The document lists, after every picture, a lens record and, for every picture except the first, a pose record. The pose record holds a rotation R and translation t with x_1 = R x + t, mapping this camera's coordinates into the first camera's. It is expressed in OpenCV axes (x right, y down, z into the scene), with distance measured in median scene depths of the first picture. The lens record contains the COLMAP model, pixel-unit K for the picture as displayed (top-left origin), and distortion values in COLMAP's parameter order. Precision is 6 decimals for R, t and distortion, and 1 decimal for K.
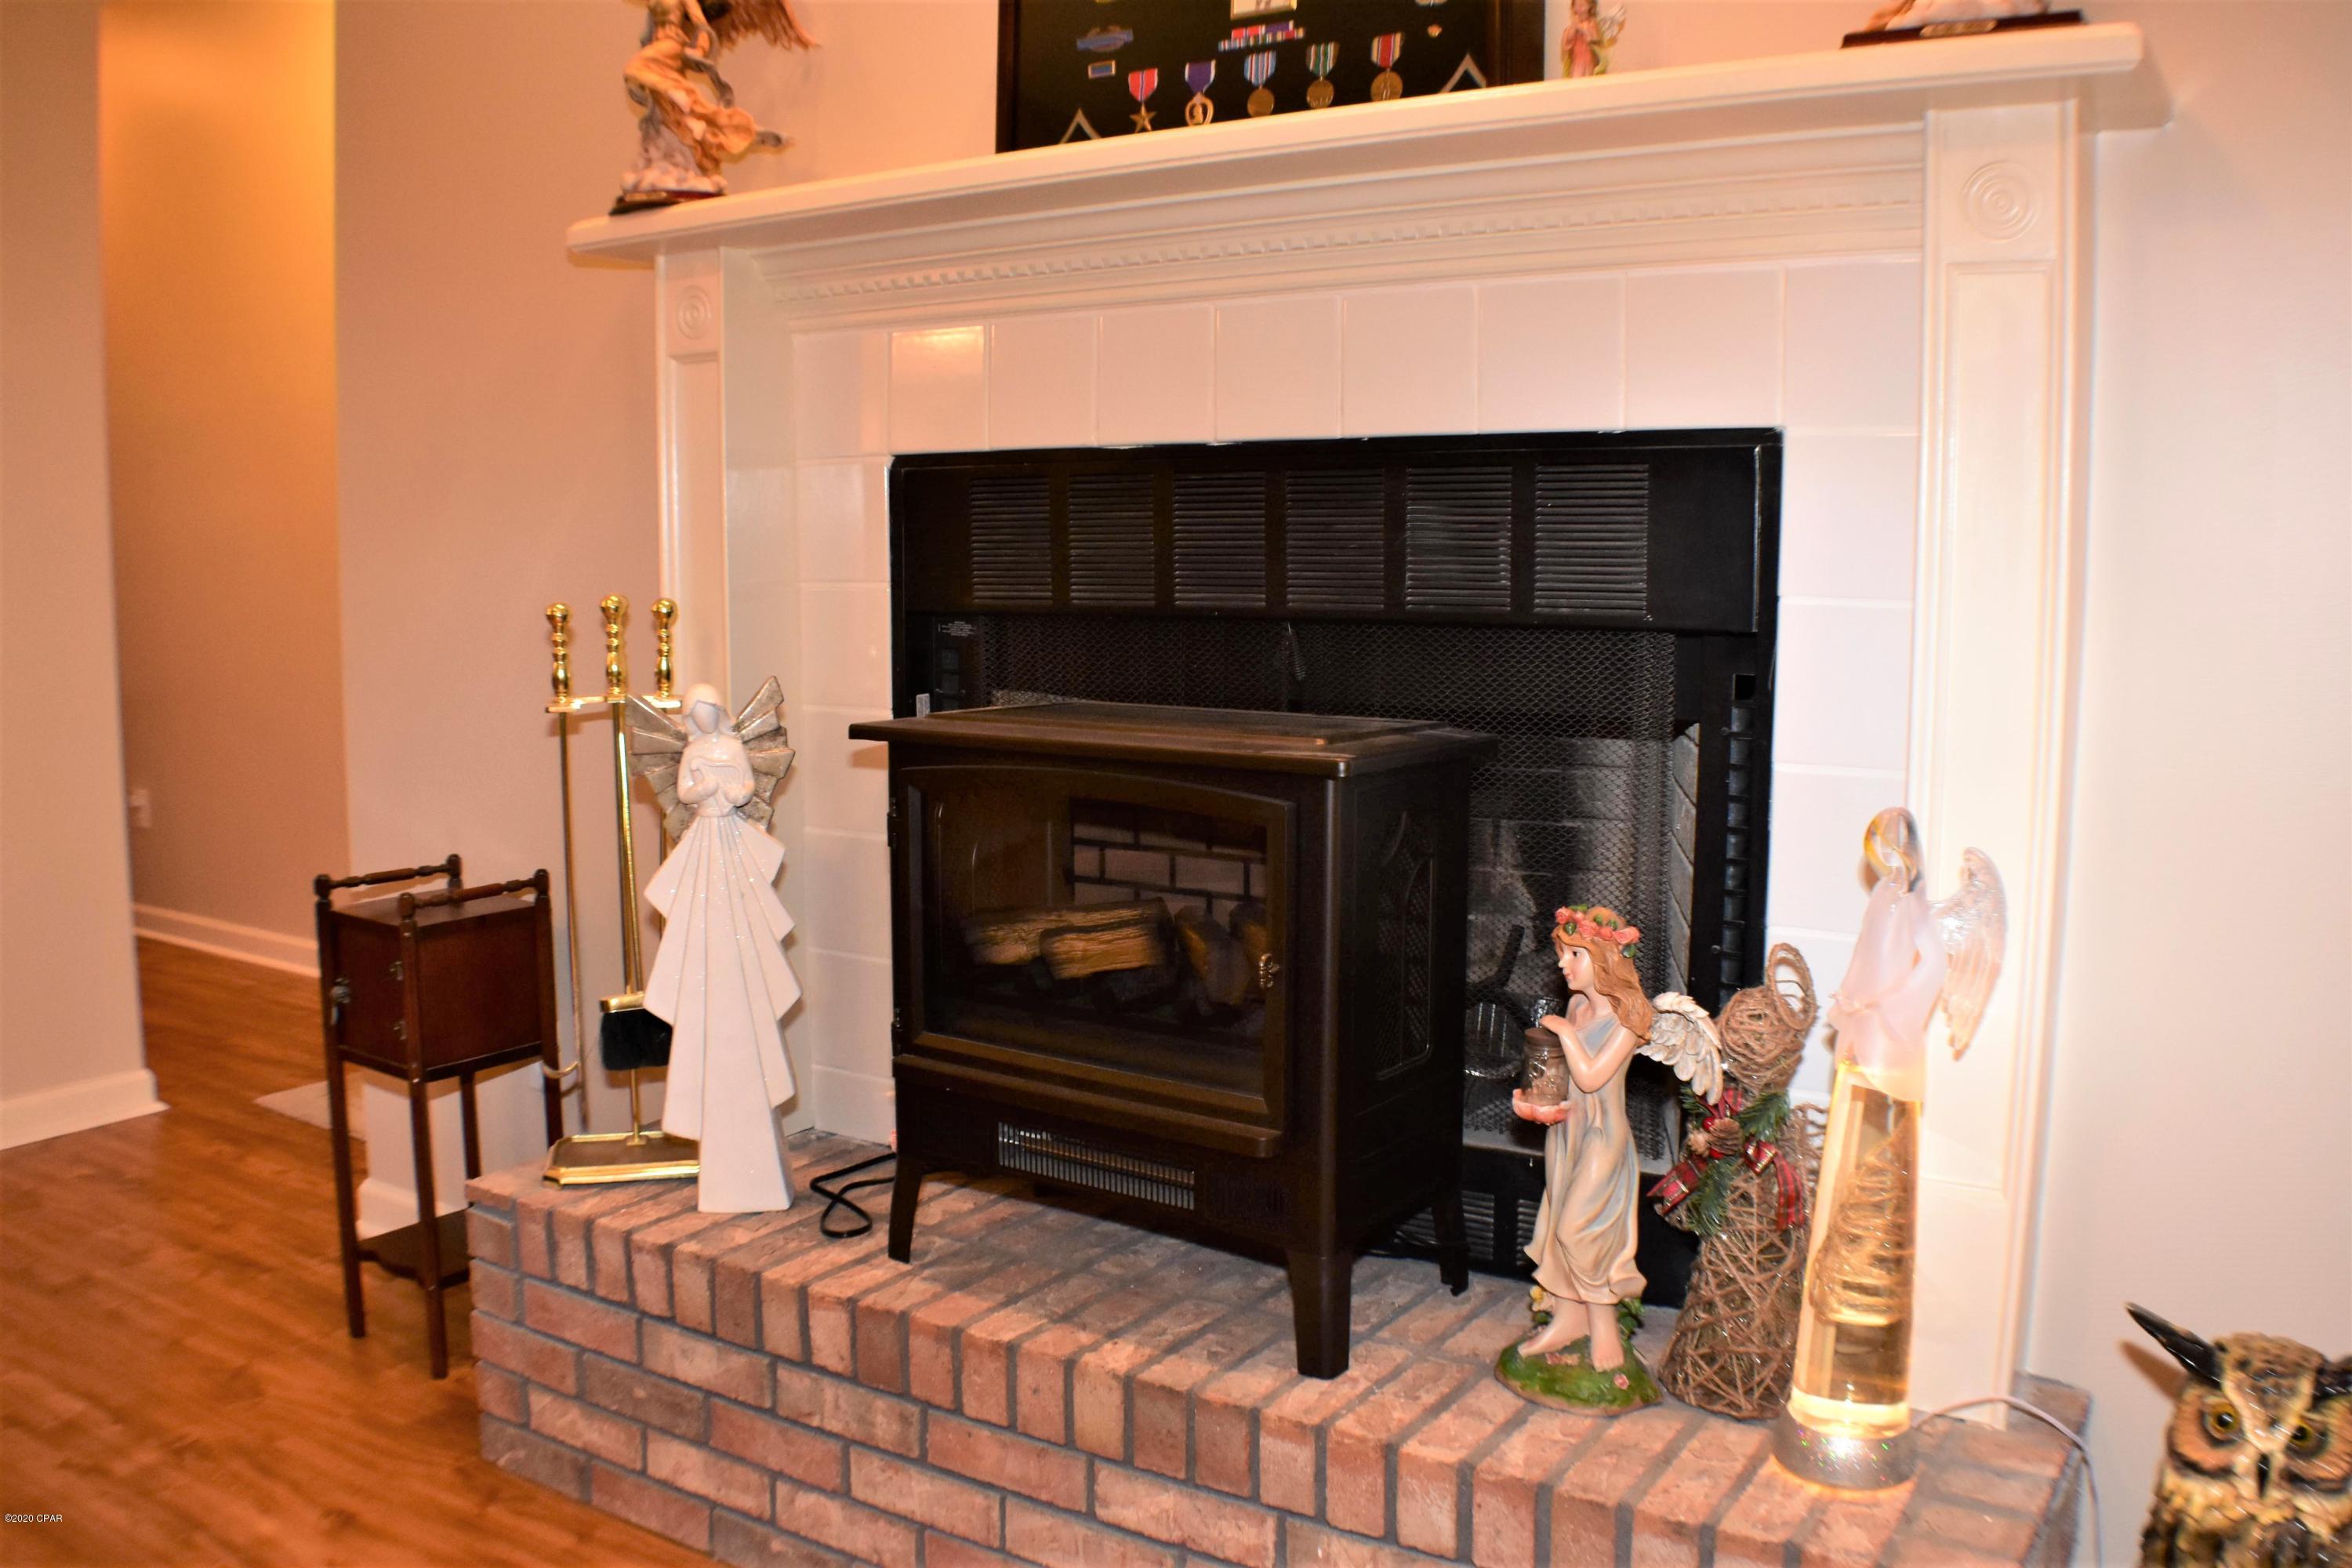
lens RADIAL K [[2000.4, 0, 1176.0], [0, 2000.4, 784.0], [0, 0, 1]] dist [-0.171805, 0.050785]
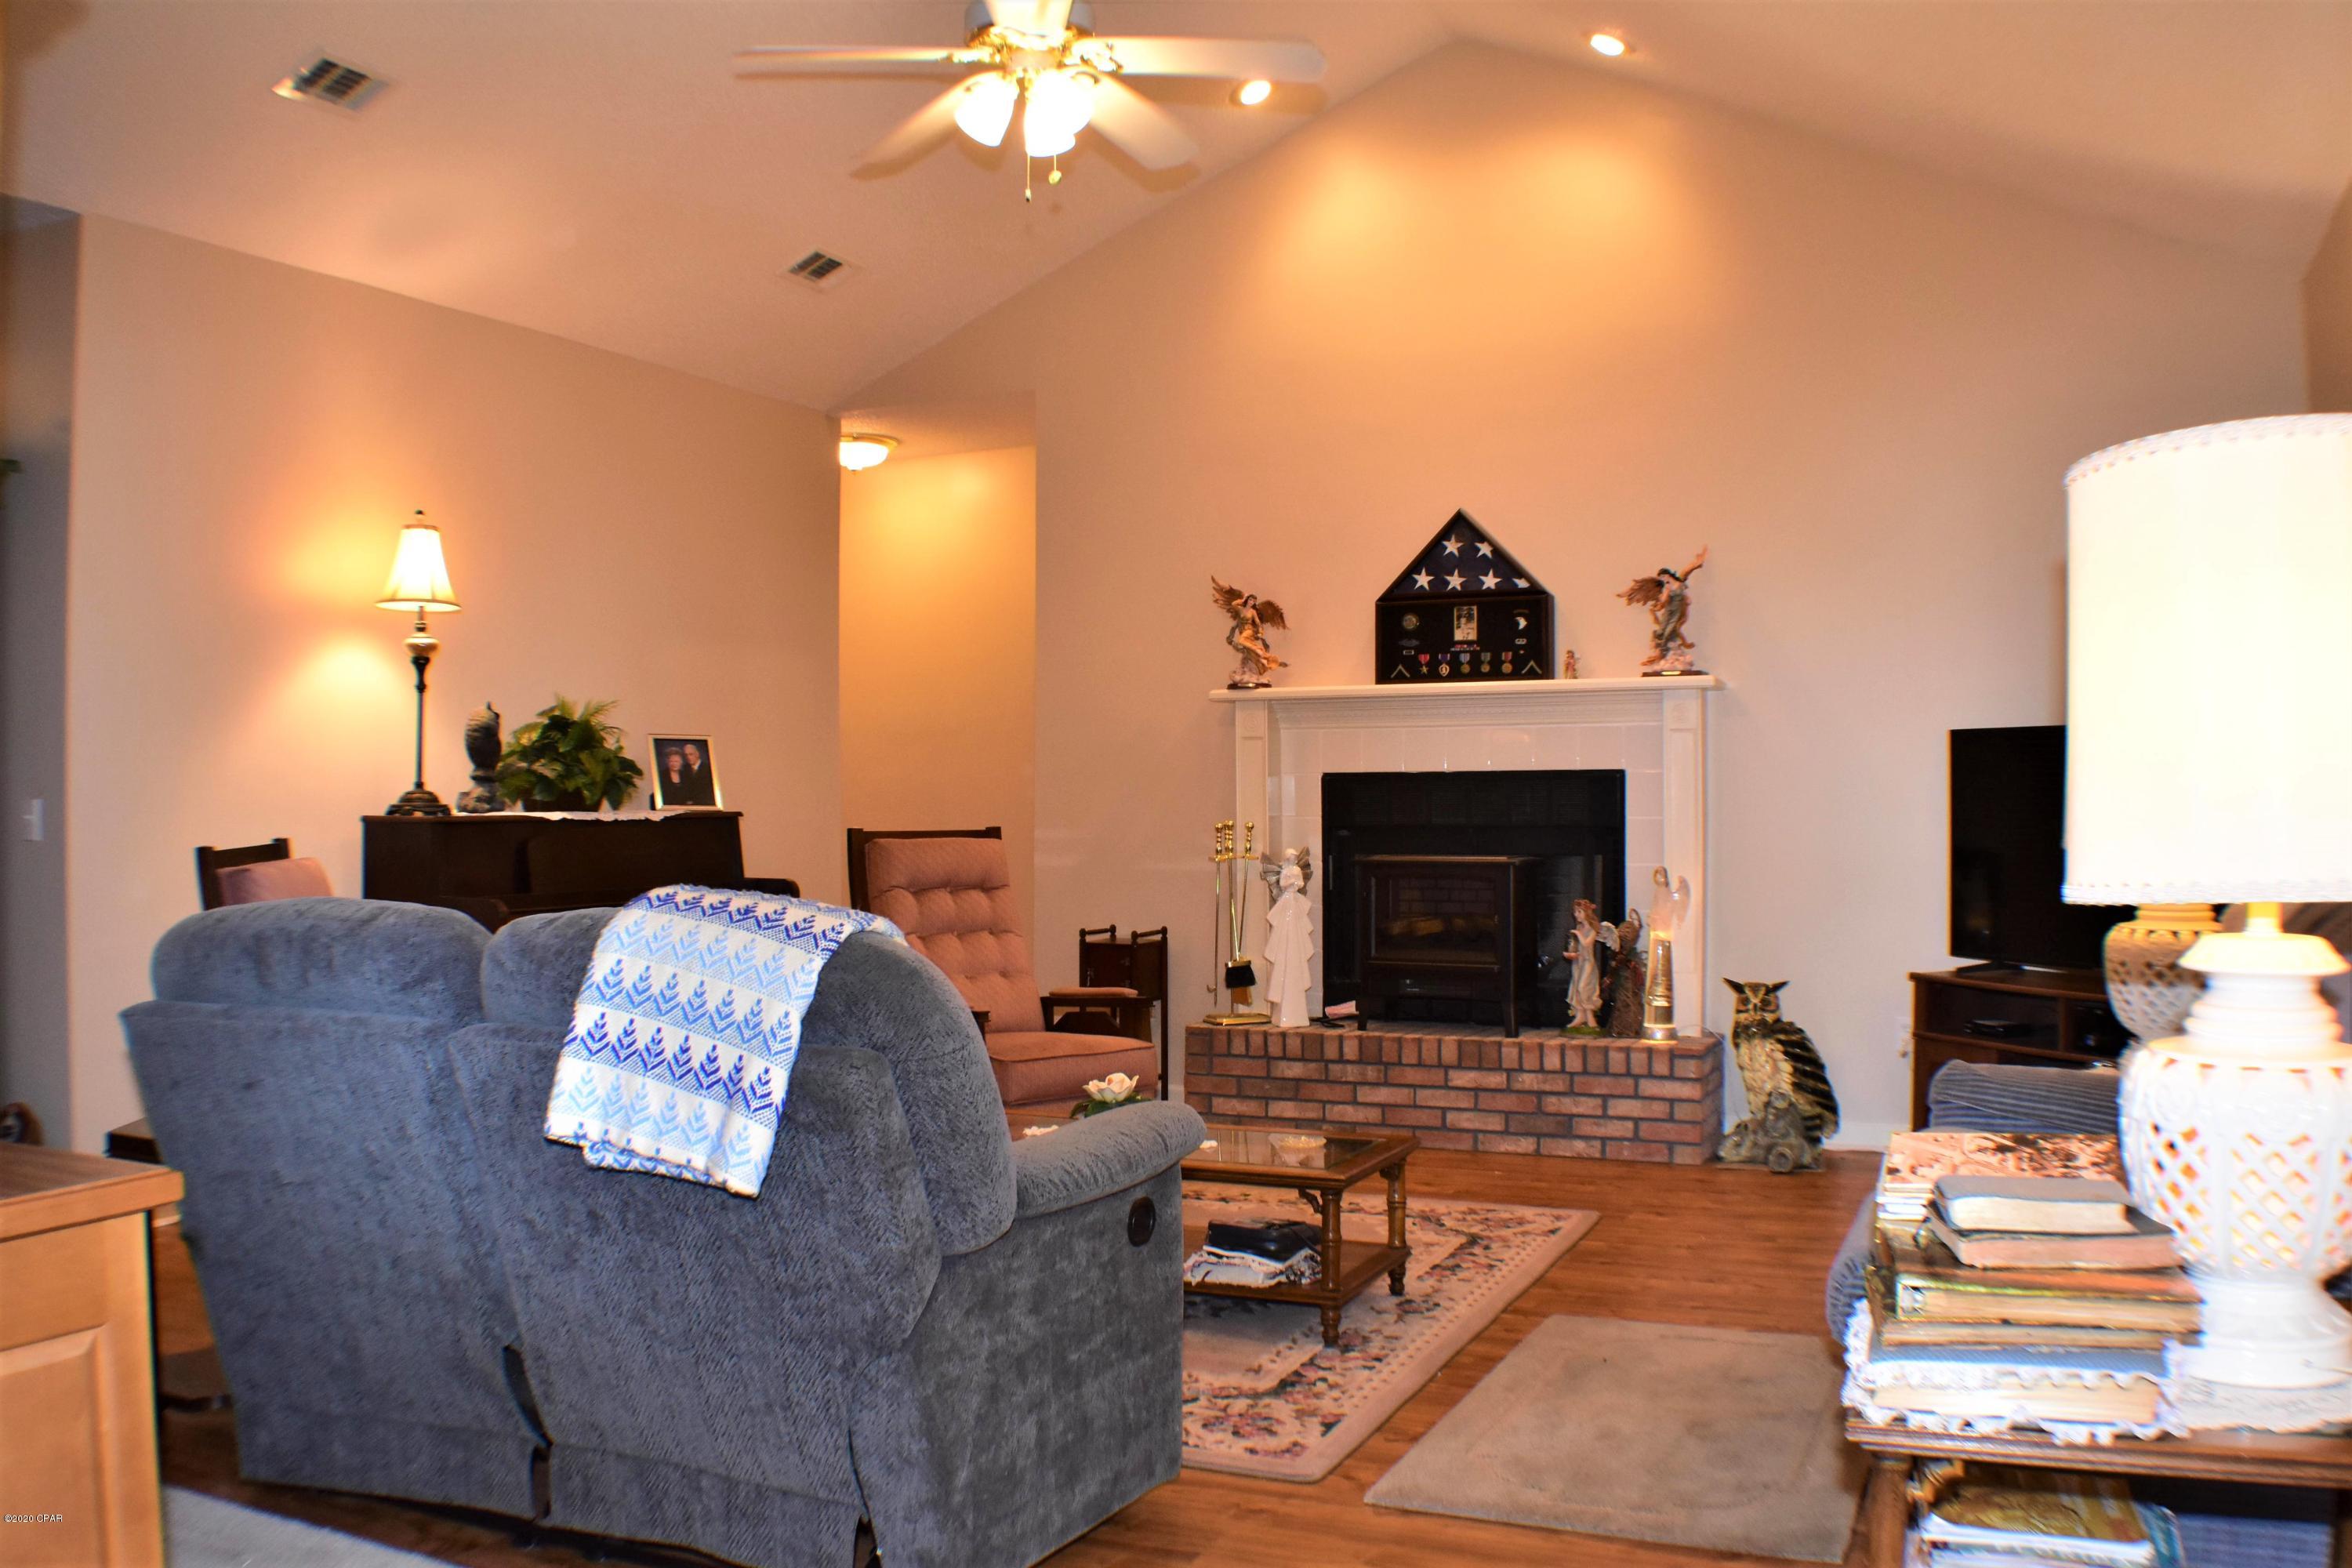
lens RADIAL K [[2000.4, 0, 1176.0], [0, 2000.4, 784.0], [0, 0, 1]] dist [-0.171805, 0.050785]
pose [[0.991394, -0.006722, 0.130740, -0.898860], [0.022502, 0.992568, -0.119597, 0.239103], [-0.128965, 0.121509, 0.984177, -2.257847]]
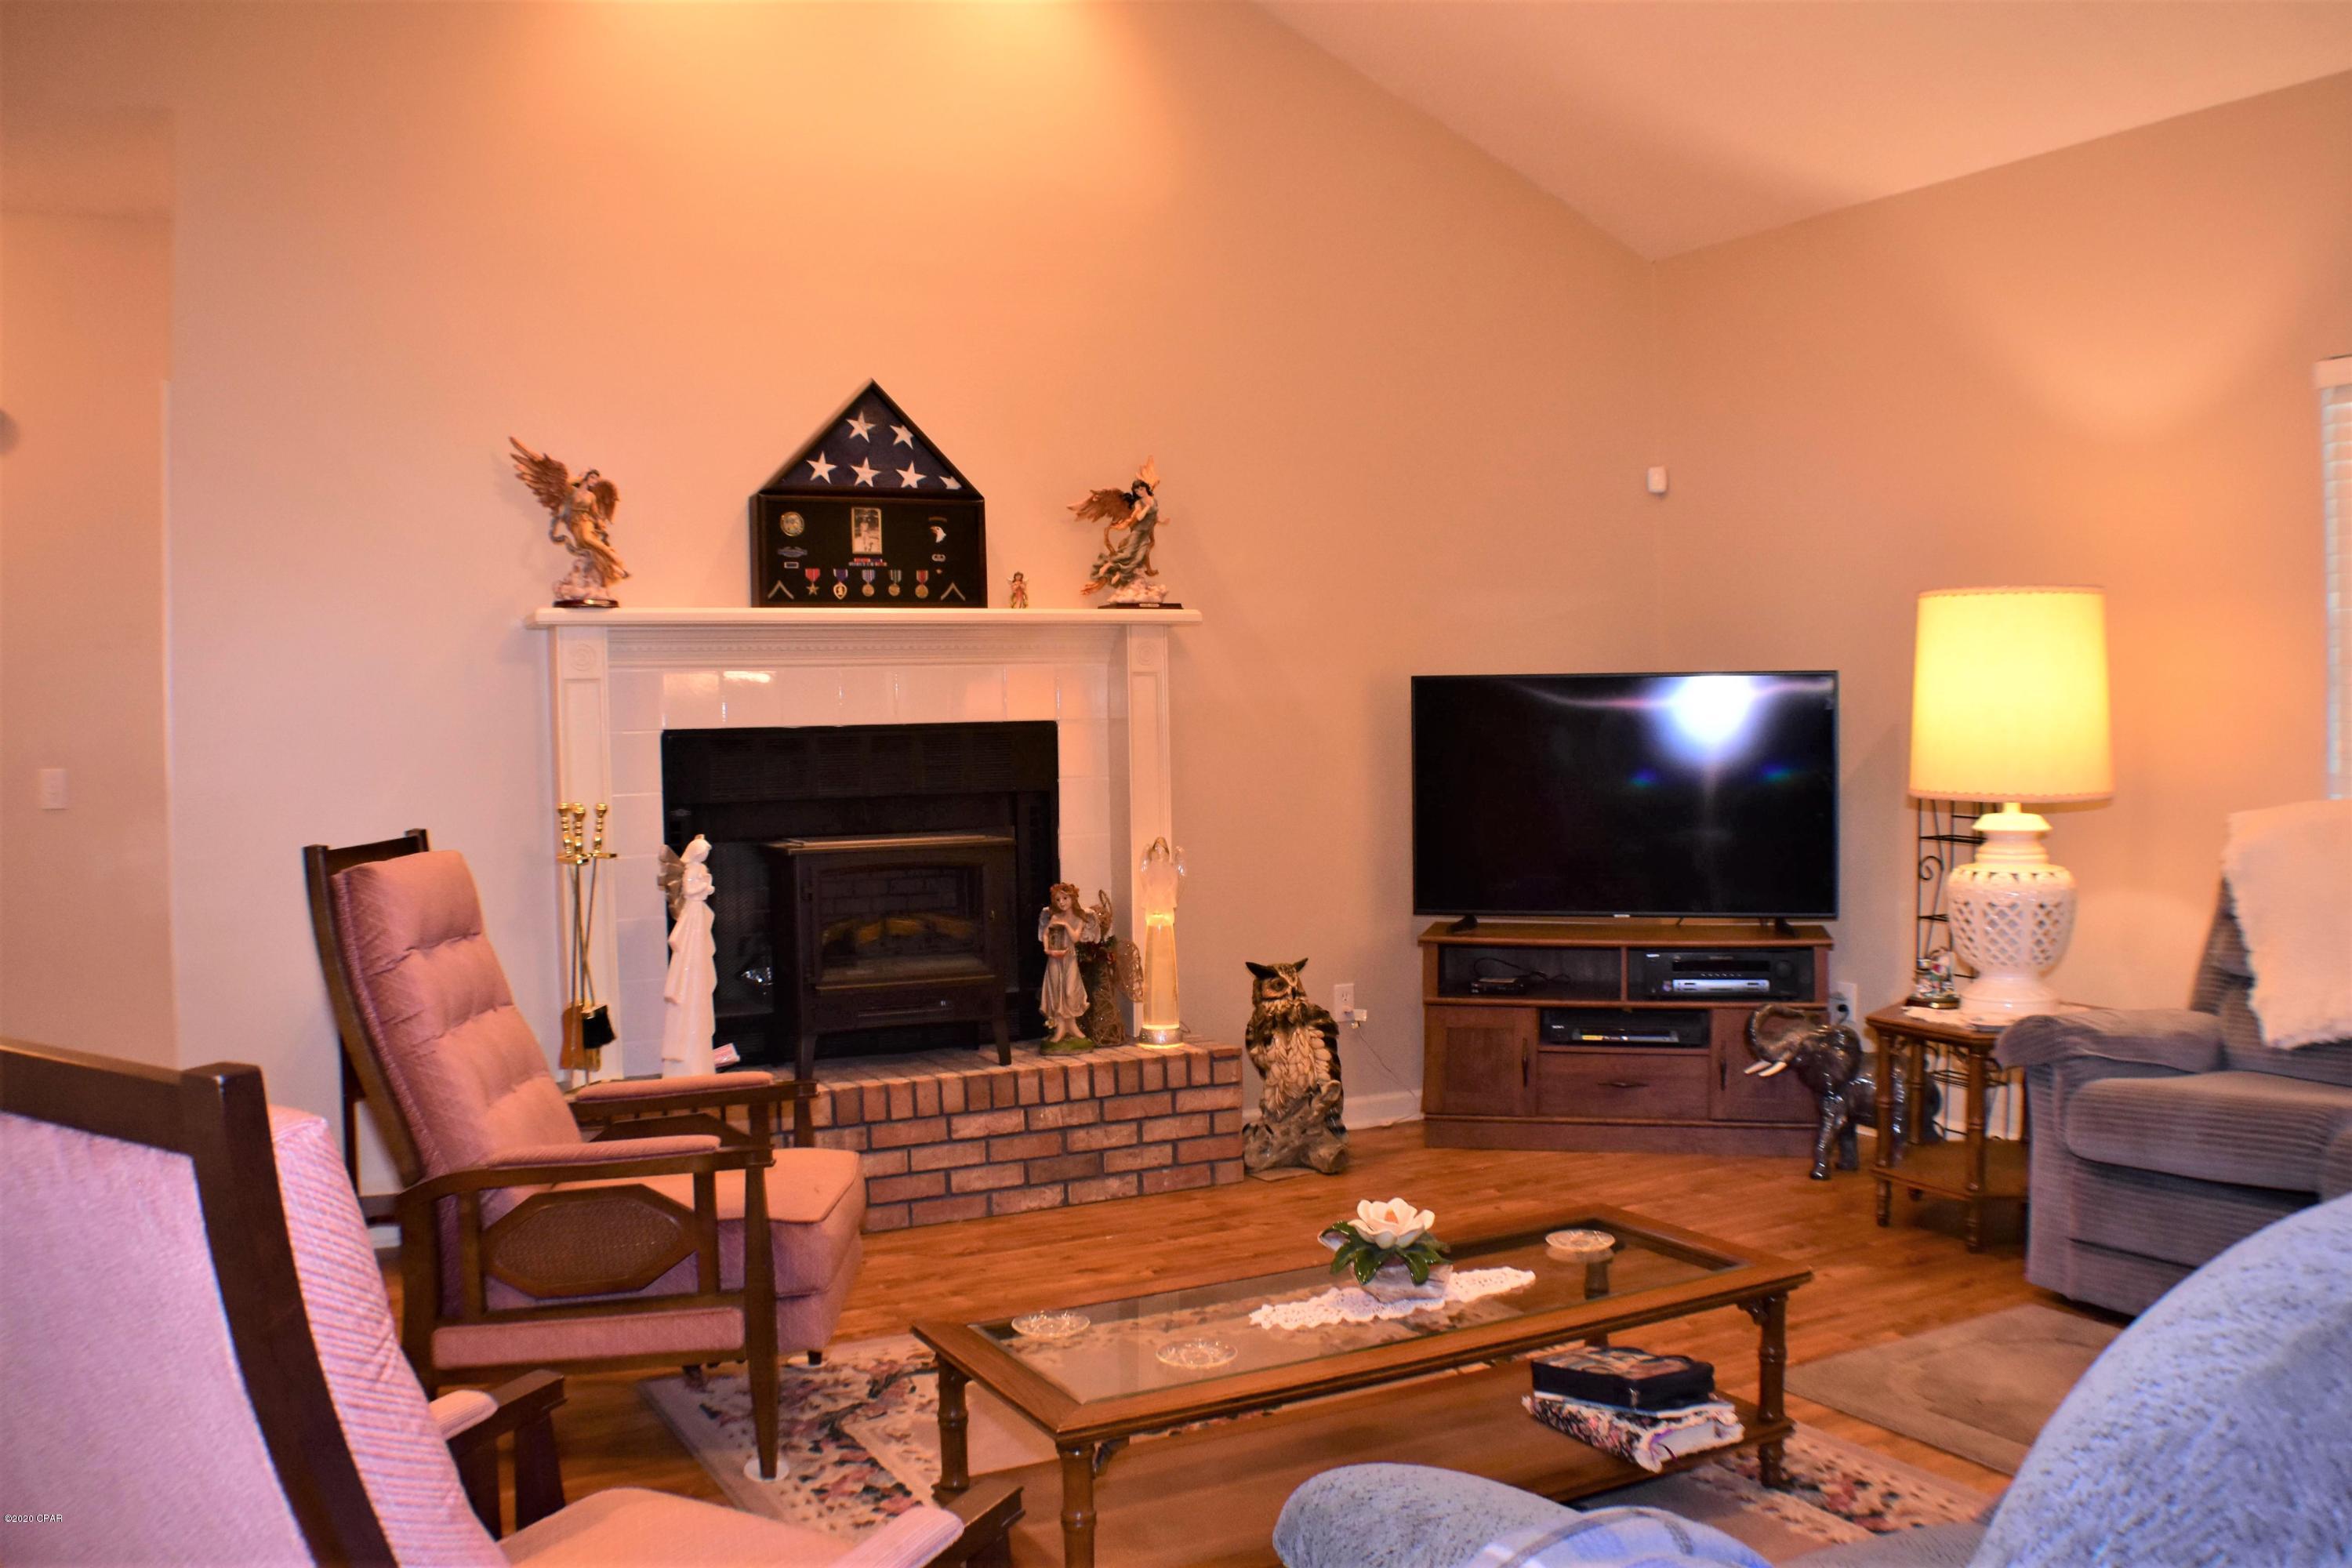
lens RADIAL K [[2000.4, 0, 1176.0], [0, 2000.4, 784.0], [0, 0, 1]] dist [-0.171805, 0.050785]
pose [[0.491294, -0.041373, 0.870011, -2.030806], [0.119116, 0.992678, -0.020059, -0.005120], [-0.862810, 0.113487, 0.492625, -0.571034]]
